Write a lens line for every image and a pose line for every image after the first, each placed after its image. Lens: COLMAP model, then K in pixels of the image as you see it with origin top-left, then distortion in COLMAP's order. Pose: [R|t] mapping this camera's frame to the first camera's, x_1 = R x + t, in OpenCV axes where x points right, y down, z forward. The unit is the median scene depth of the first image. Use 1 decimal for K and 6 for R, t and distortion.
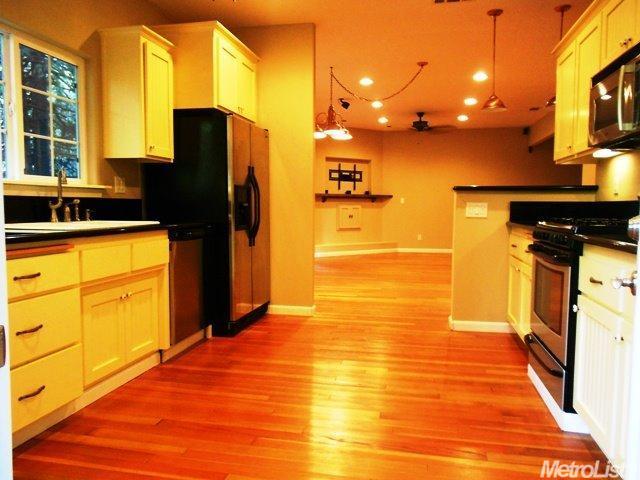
lens RADIAL K [[502.9, 0, 321.9], [0, 502.9, 243.2], [0, 0, 1]] dist [-0.000889, 0.008371]
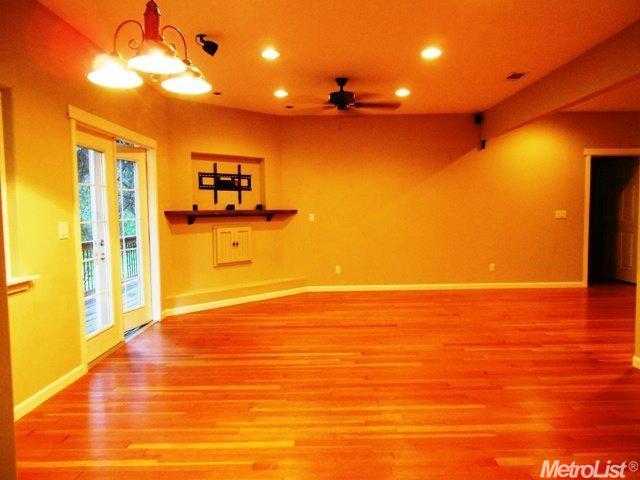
lens RADIAL K [[502.9, 0, 321.9], [0, 502.9, 243.2], [0, 0, 1]] dist [-0.000889, 0.008371]
pose [[0.978857, -0.031315, 0.202134, 0.035448], [0.033665, 0.999400, -0.008199, -0.045495], [-0.201756, 0.014830, 0.979324, 0.340015]]
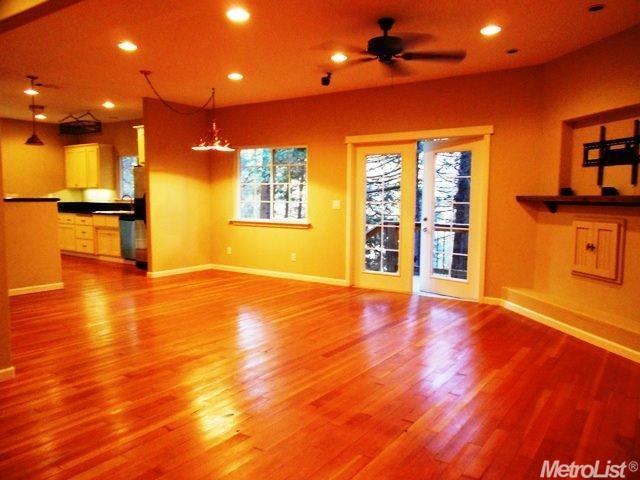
lens RADIAL K [[502.9, 0, 321.9], [0, 502.9, 243.2], [0, 0, 1]] dist [-0.000889, 0.008371]
pose [[-0.412900, 0.079530, -0.907297, 0.542300], [-0.076537, 0.989627, 0.121578, -0.091814], [0.907555, 0.119641, -0.402530, 0.964107]]
